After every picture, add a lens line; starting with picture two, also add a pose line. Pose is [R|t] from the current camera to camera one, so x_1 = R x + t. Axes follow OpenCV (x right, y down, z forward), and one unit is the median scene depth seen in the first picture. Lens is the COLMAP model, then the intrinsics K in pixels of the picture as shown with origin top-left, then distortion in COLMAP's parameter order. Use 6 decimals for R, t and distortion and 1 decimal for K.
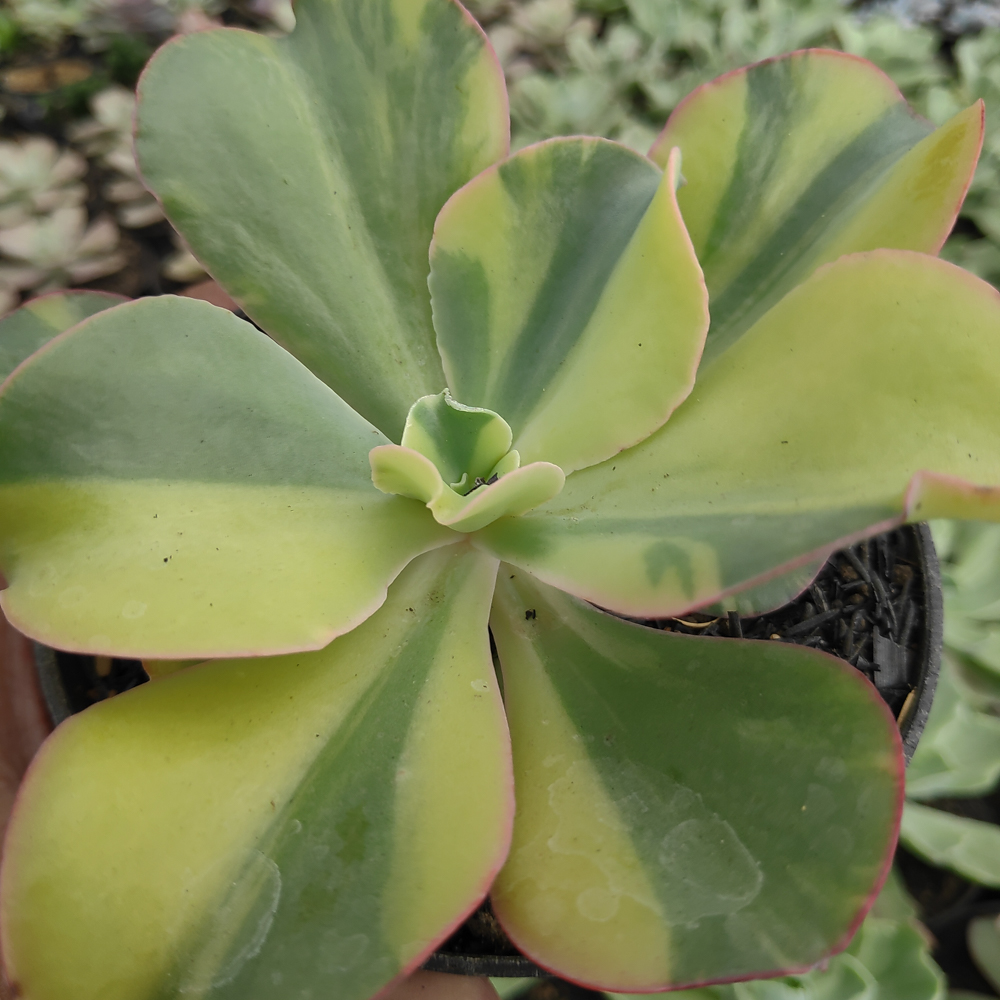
lens RADIAL K [[1027.5, 0, 511.0], [0, 1027.5, 487.2], [0, 0, 1]] dist [-0.000579, -0.176823]
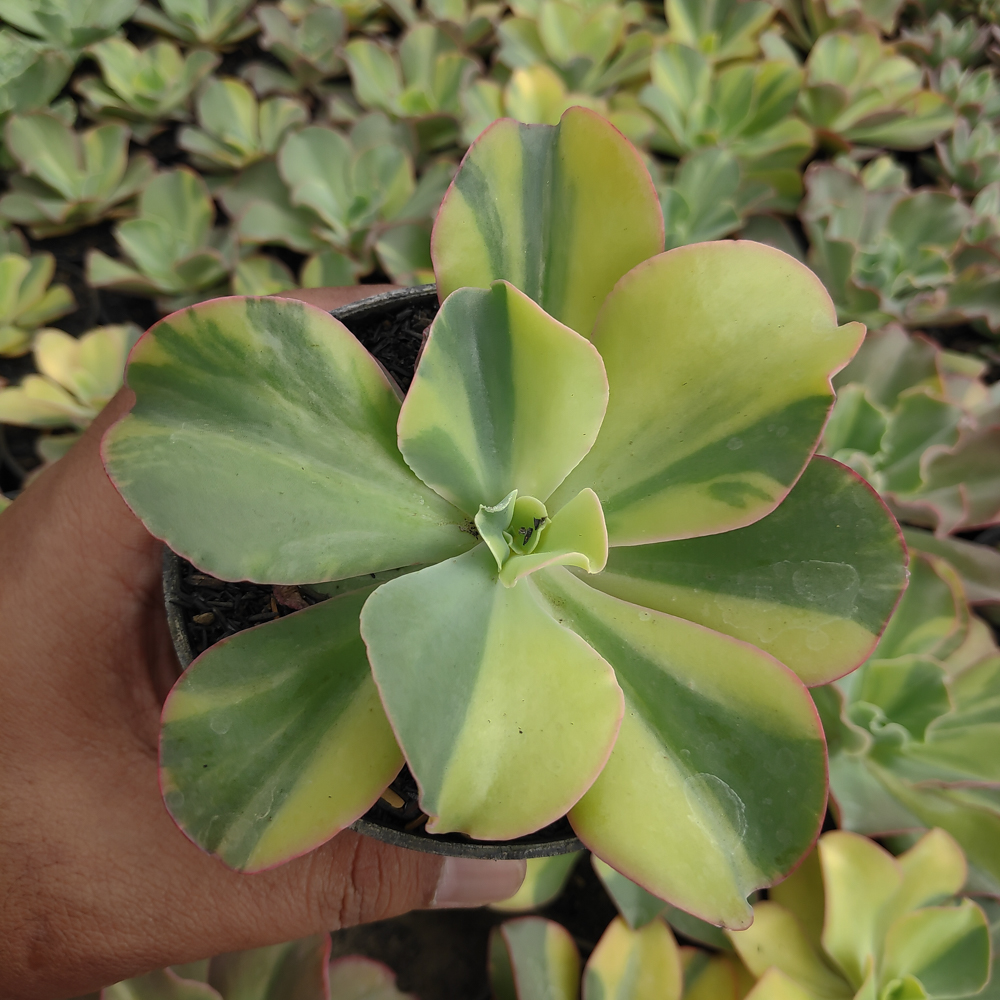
lens RADIAL K [[955.6, 0, 499.5], [0, 955.6, 501.3], [0, 0, 1]] dist [0.028504, -0.181015]
pose [[0.582001, -0.743710, 0.328894, -0.496093], [0.604997, 0.666256, 0.435984, -0.685820], [-0.543372, -0.054763, 0.837704, -0.125713]]
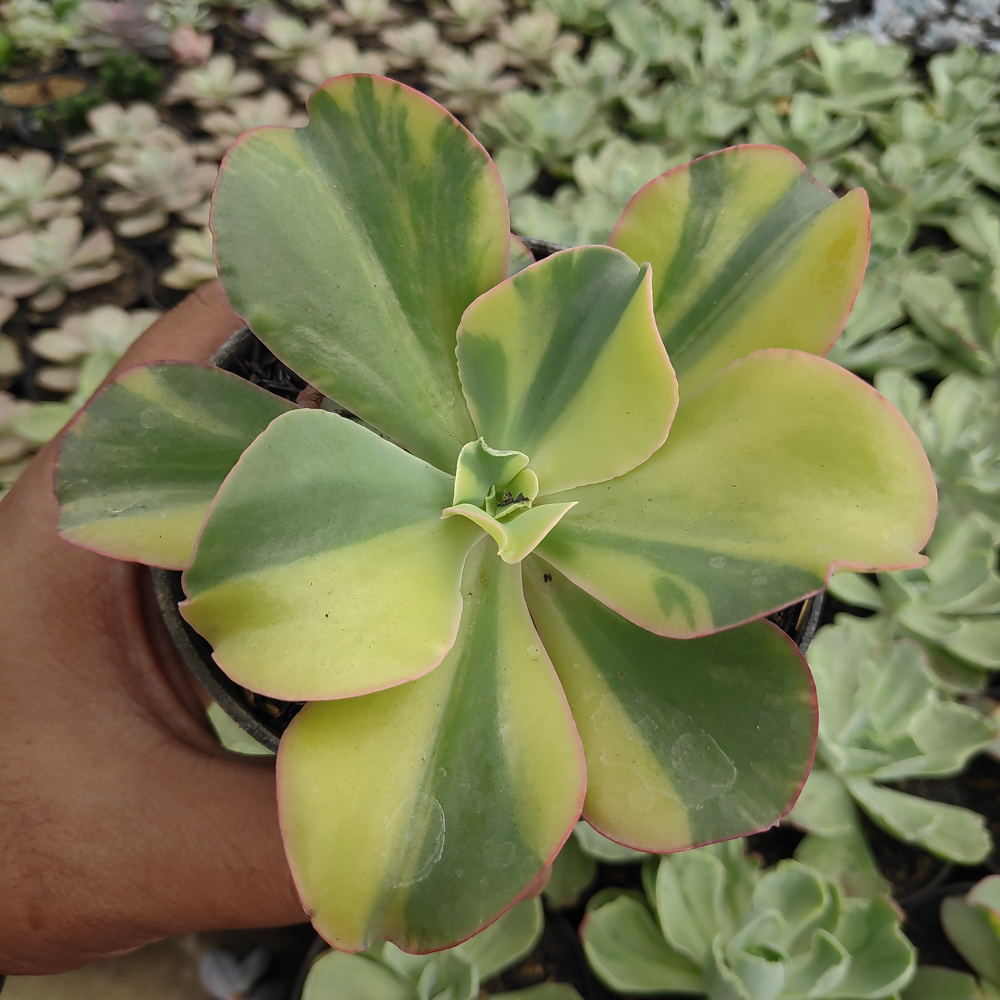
lens RADIAL K [[986.3, 0, 503.5], [0, 986.3, 499.1], [0, 0, 1]] dist [0.085943, -0.373055]
pose [[0.987085, -0.111667, 0.114865, -0.200915], [0.075711, 0.957066, 0.279806, -0.396164], [-0.141178, -0.267496, 0.953160, -0.281983]]
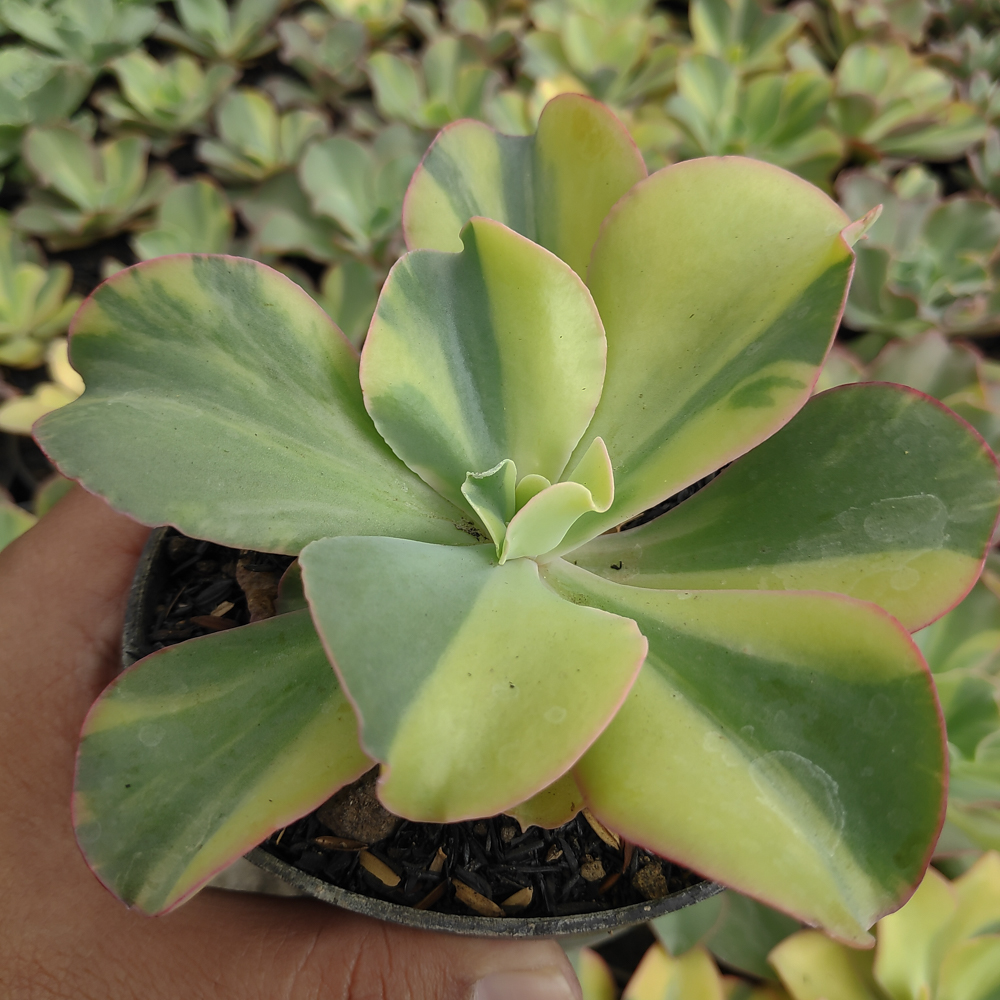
lens RADIAL K [[974.7, 0, 508.6], [0, 974.7, 517.2], [0, 0, 1]] dist [0.011041, -0.145661]
pose [[0.568426, -0.660398, 0.490679, -0.655680], [0.700946, 0.700996, 0.131450, -0.182025], [-0.430774, 0.269220, 0.861368, 0.007620]]
